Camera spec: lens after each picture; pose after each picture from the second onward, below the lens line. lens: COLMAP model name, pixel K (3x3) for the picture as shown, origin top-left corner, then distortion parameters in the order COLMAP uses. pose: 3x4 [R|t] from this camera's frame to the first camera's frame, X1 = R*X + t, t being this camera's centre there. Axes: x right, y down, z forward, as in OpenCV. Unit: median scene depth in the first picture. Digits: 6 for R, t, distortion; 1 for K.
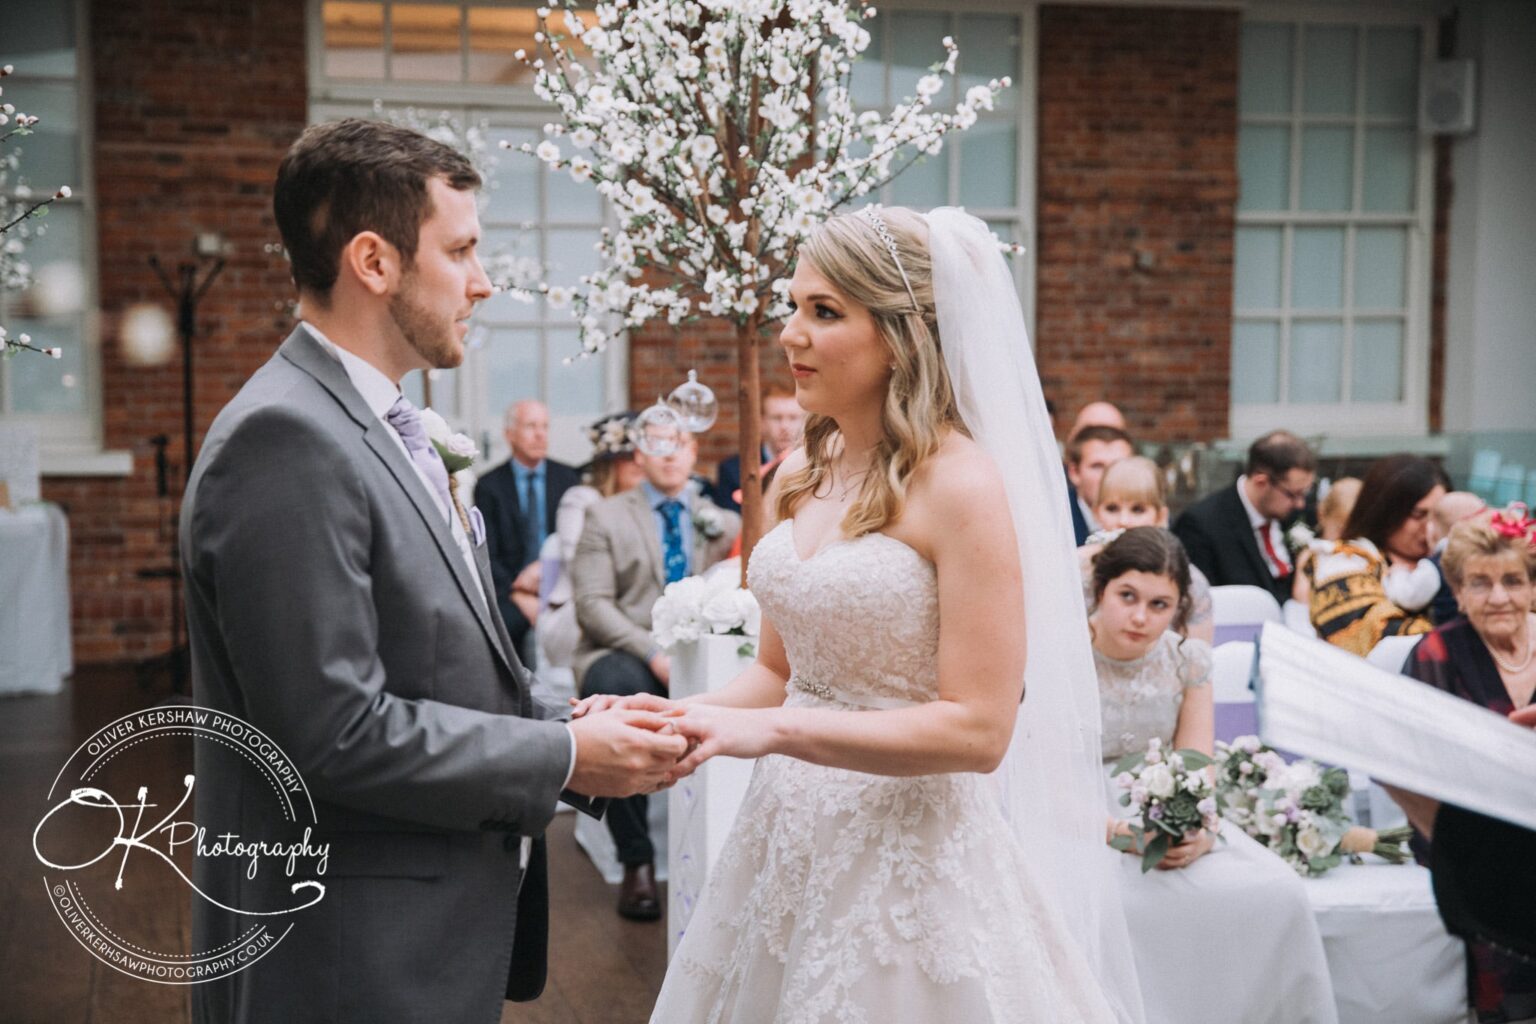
lens RADIAL K [[2247.7, 0, 768.0], [0, 2247.7, 512.0], [0, 0, 1]] dist [0.138453, -0.038507]
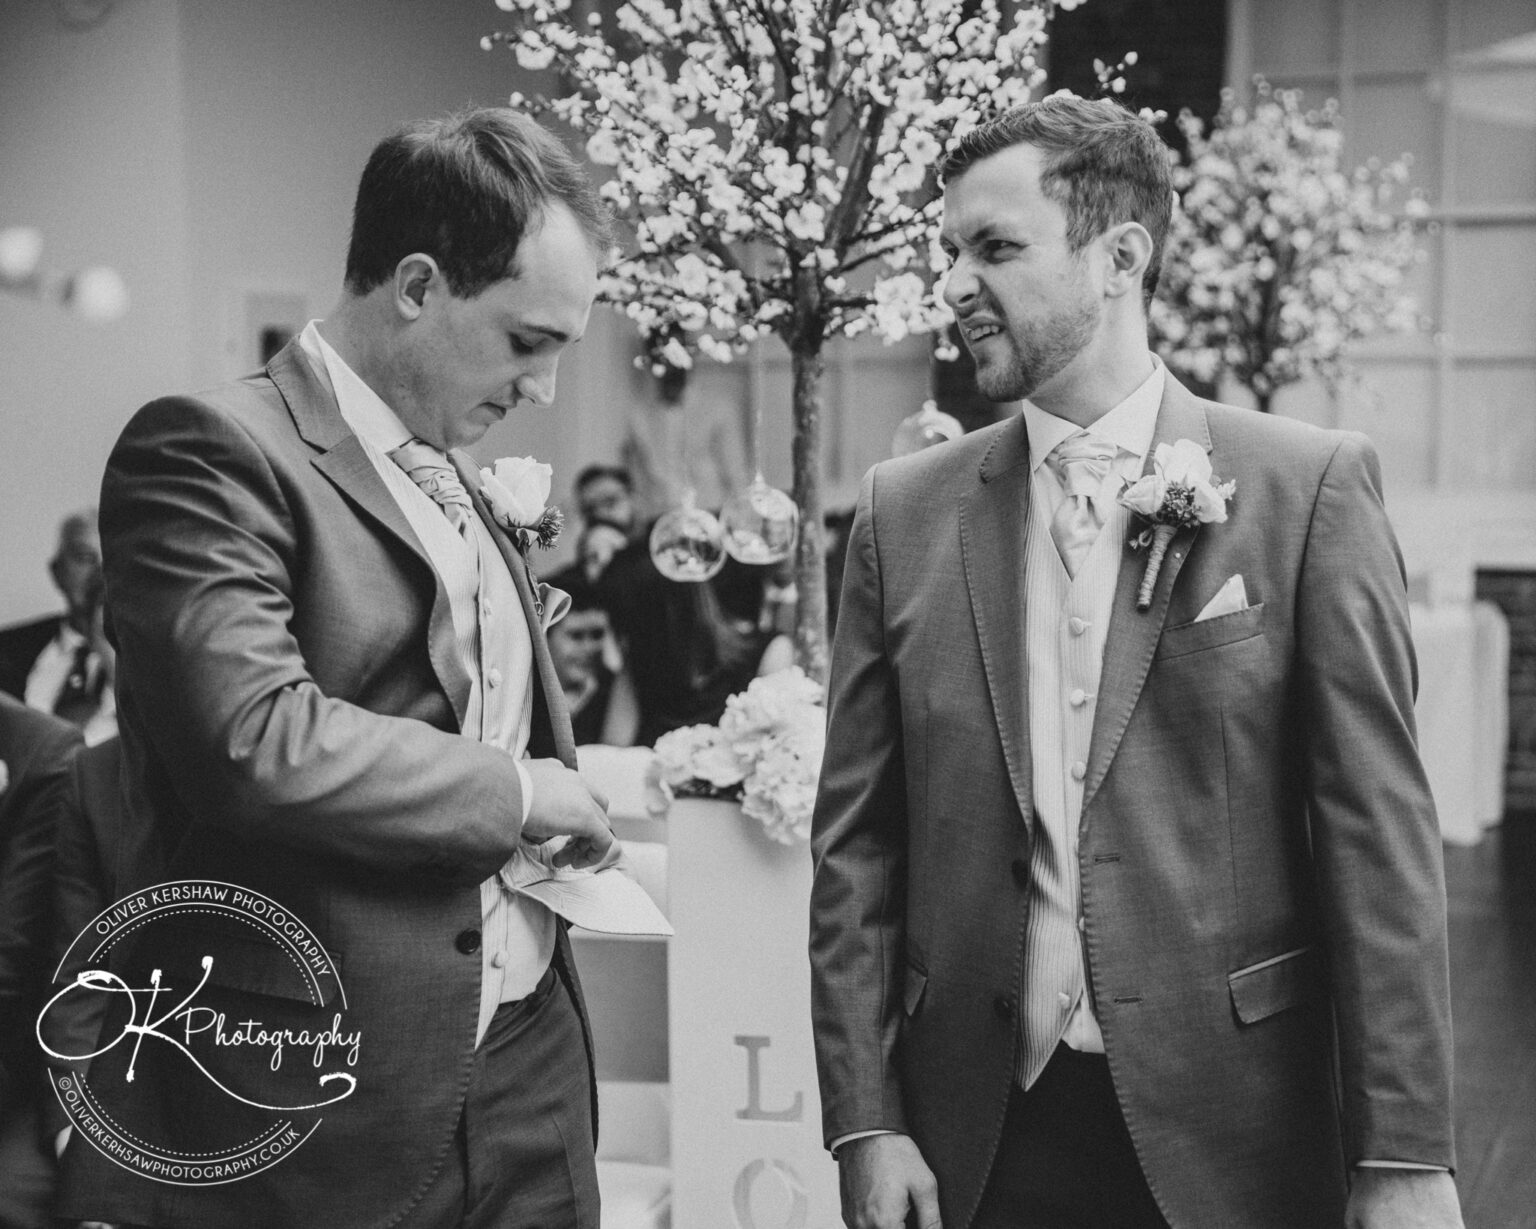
lens RADIAL K [[3007.5, 0, 842.8], [0, 3007.5, 611.5], [0, 0, 1]] dist [0.148742, 0.099473]
pose [[0.838495, 0.037402, -0.543624, 0.153540], [-0.042061, 0.999108, 0.003863, 0.009699], [0.543284, 0.019626, 0.839320, 0.002543]]
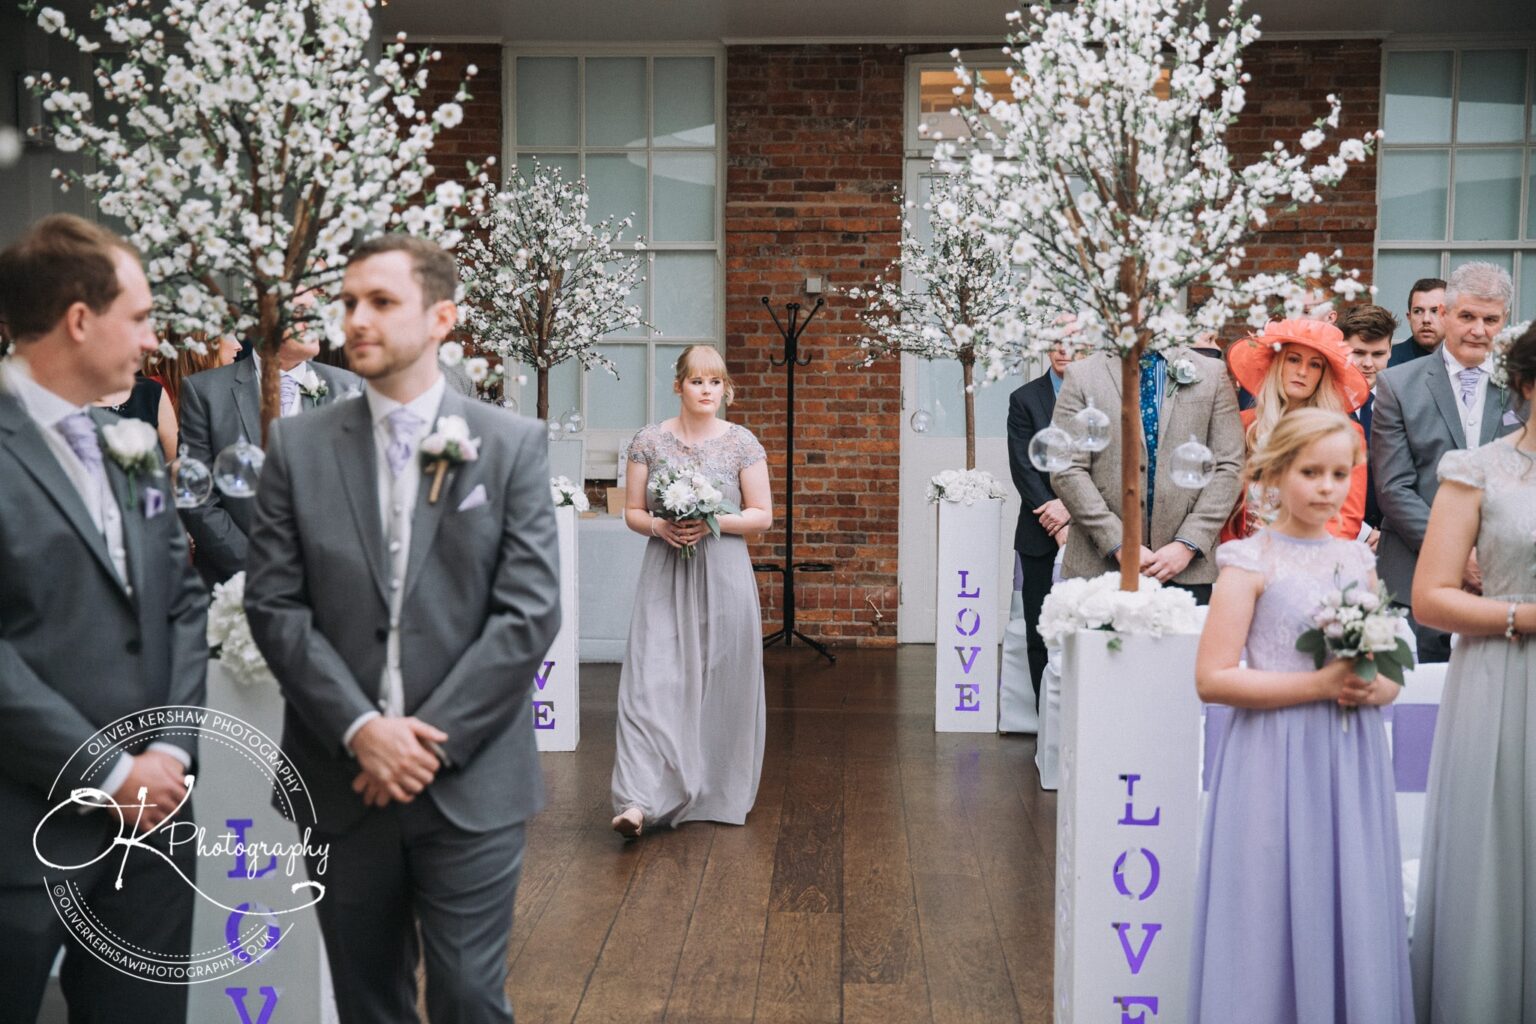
lens RADIAL K [[2094.5, 0, 768.0], [0, 2094.5, 512.0], [0, 0, 1]] dist [0.093183, 0.128391]
pose [[0.951502, 0.026008, -0.306542, 0.144678], [-0.028077, 0.999603, -0.002341, 0.002411], [0.306359, 0.010834, 0.951854, -0.062290]]
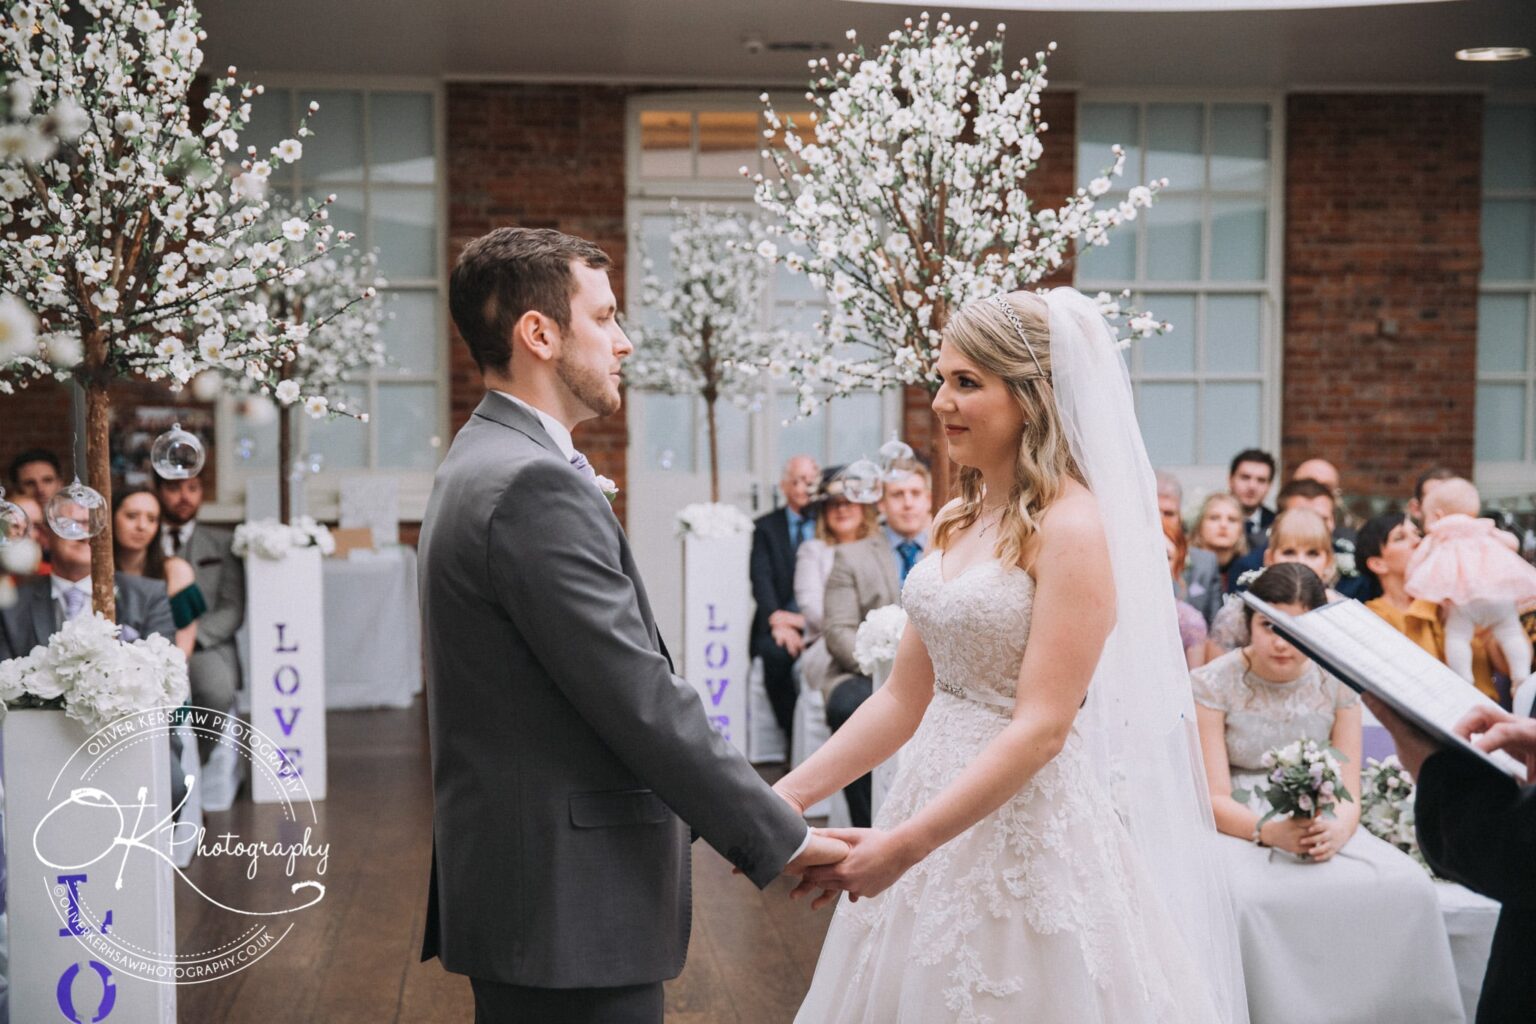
lens RADIAL K [[2105.2, 0, 768.0], [0, 2105.2, 512.0], [0, 0, 1]] dist [0.118227, 0.048784]
pose [[0.988887, 0.005372, -0.148575, 0.067685], [-0.008997, 0.999678, -0.023735, 0.006991], [0.148399, 0.024808, 0.988616, -0.104546]]
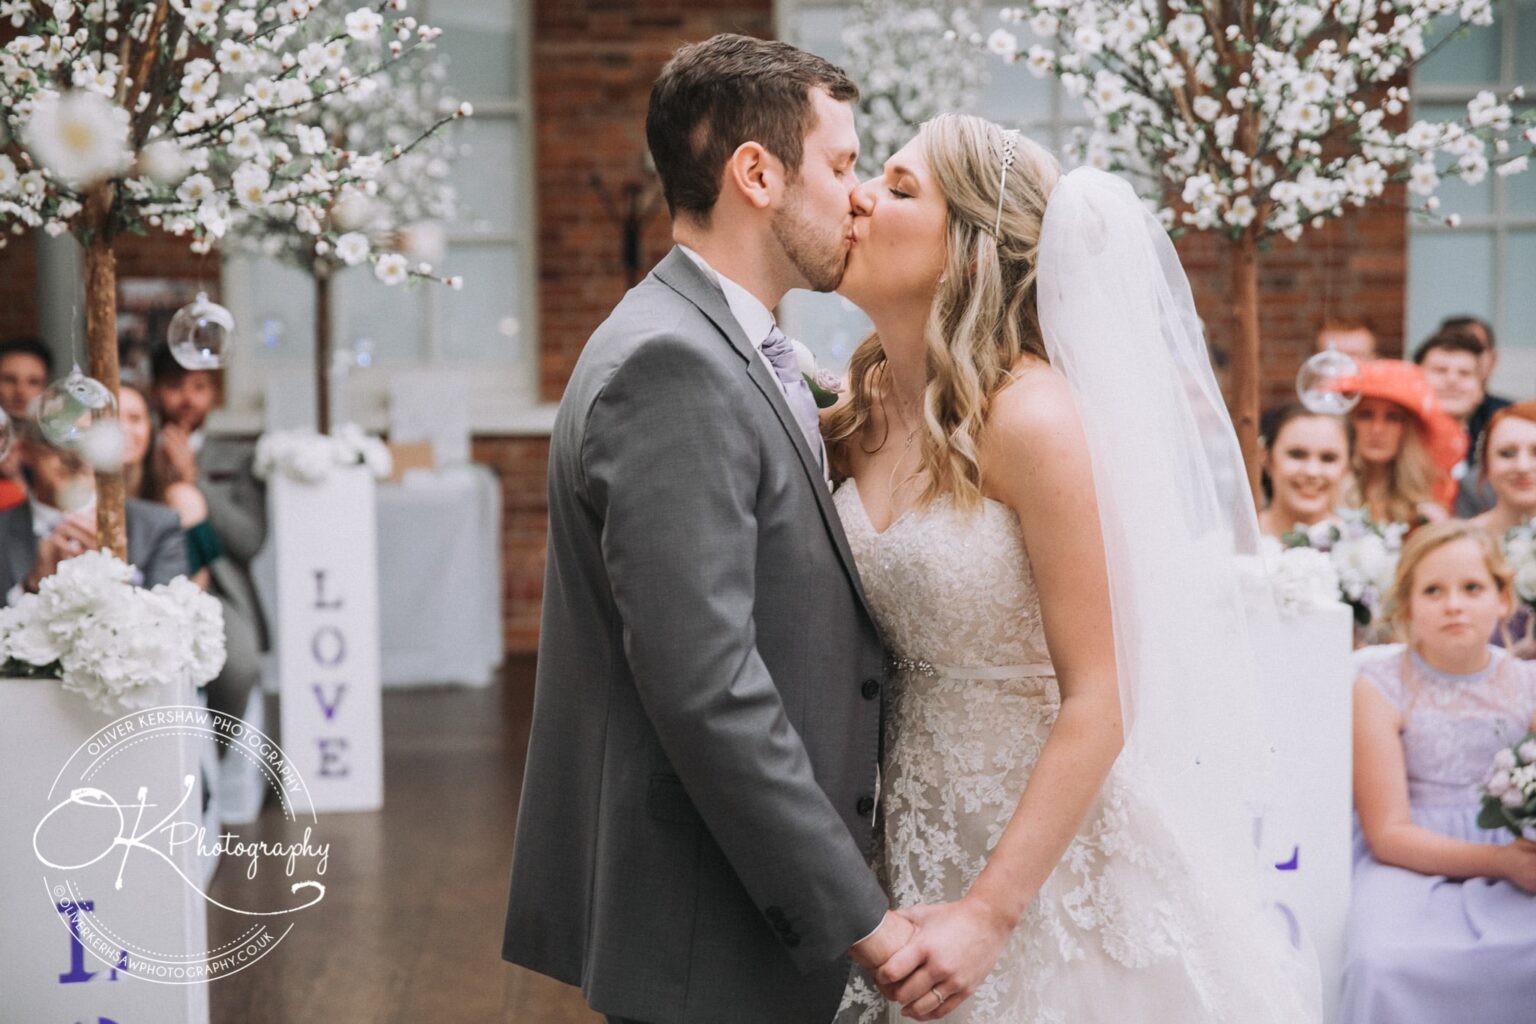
lens RADIAL K [[2896.4, 0, 719.3], [0, 2896.4, 482.5], [0, 0, 1]] dist [0.249472, -0.243247]
pose [[0.973873, 0.004184, -0.227056, 0.048850], [-0.004935, 0.999984, -0.002740, 0.011527], [0.227041, 0.003789, 0.973878, -0.104196]]
